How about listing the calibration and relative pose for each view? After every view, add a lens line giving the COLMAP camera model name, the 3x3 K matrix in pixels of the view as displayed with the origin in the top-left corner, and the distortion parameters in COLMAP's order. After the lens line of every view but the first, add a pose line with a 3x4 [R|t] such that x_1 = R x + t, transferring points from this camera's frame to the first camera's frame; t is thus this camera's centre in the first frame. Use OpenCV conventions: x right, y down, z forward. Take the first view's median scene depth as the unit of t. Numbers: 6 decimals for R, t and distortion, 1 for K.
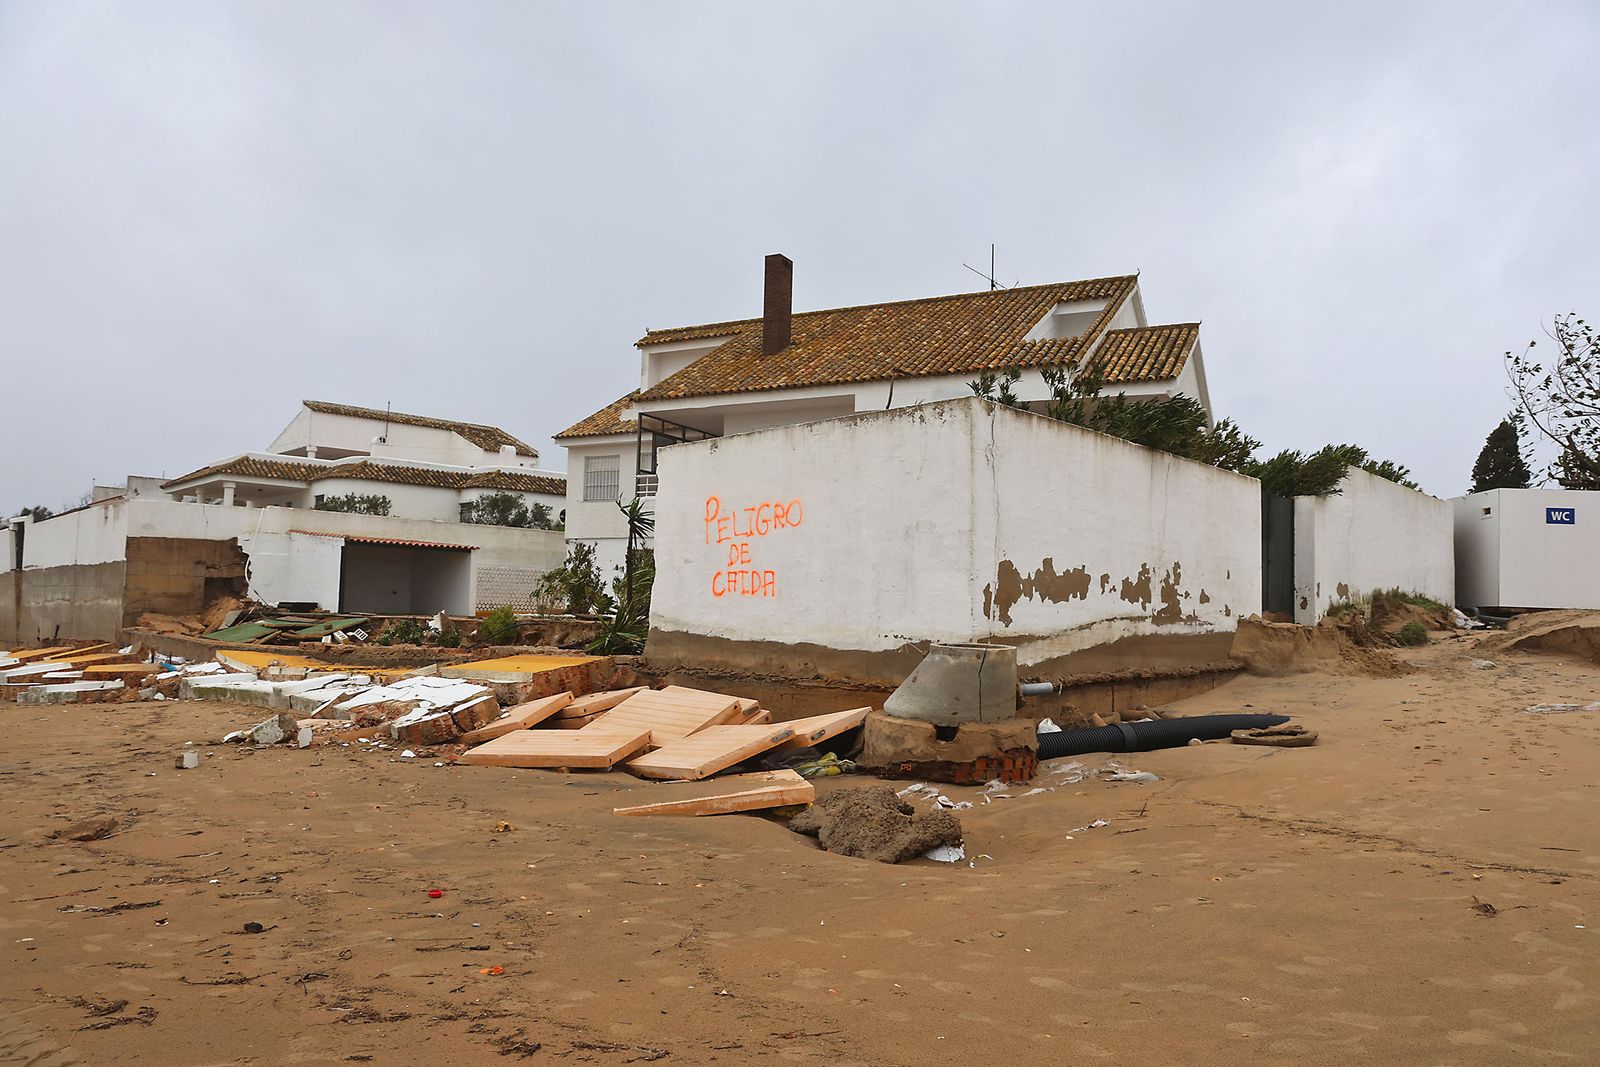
lens RADIAL K [[1119.5, 0, 808.2], [0, 1119.5, 559.6], [0, 0, 1]] dist [-0.095384, 0.083747]
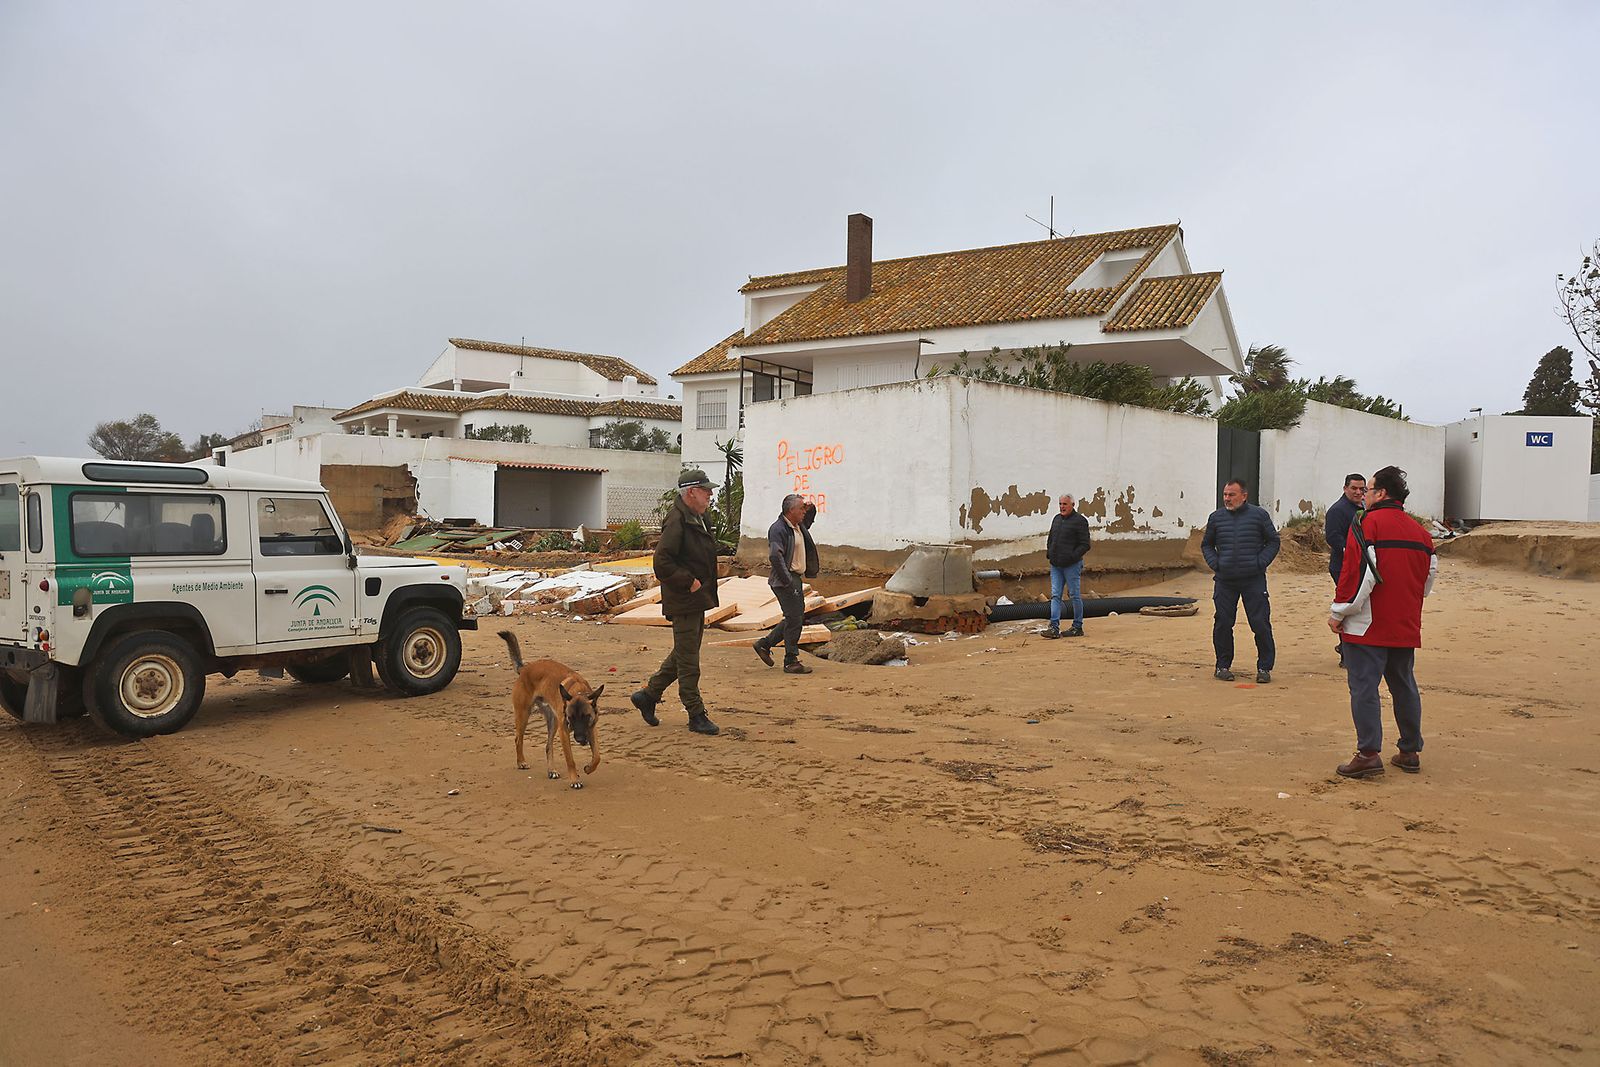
lens RADIAL K [[1119.5, 0, 808.2], [0, 1119.5, 559.6], [0, 0, 1]] dist [-0.095384, 0.083747]
pose [[0.994527, 0.000040, -0.104477, 0.044822], [0.008090, 0.996967, 0.077398, -0.008211], [0.104164, -0.077819, 0.991511, -0.189977]]
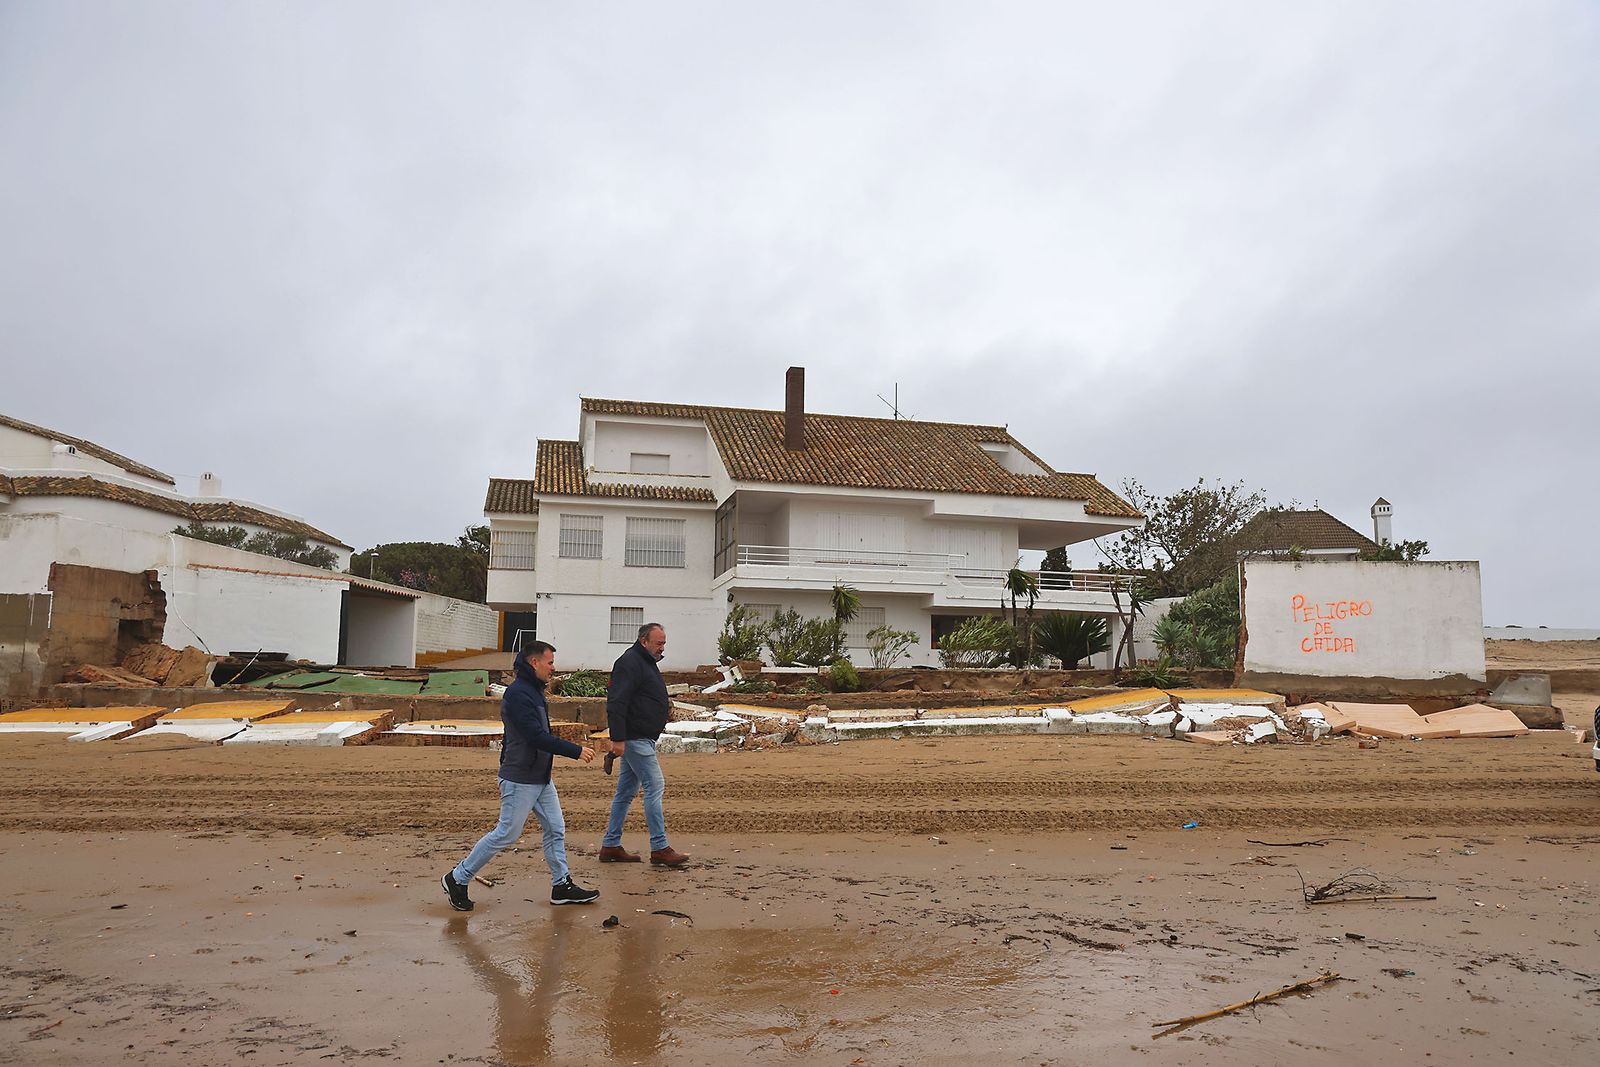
lens RADIAL K [[1119.5, 0, 808.2], [0, 1119.5, 559.6], [0, 0, 1]] dist [-0.095384, 0.083747]
pose [[0.753218, 0.064671, 0.654585, -0.888646], [-0.030381, 0.997513, -0.063592, 0.010677], [-0.657069, 0.028011, 0.753309, 0.098859]]
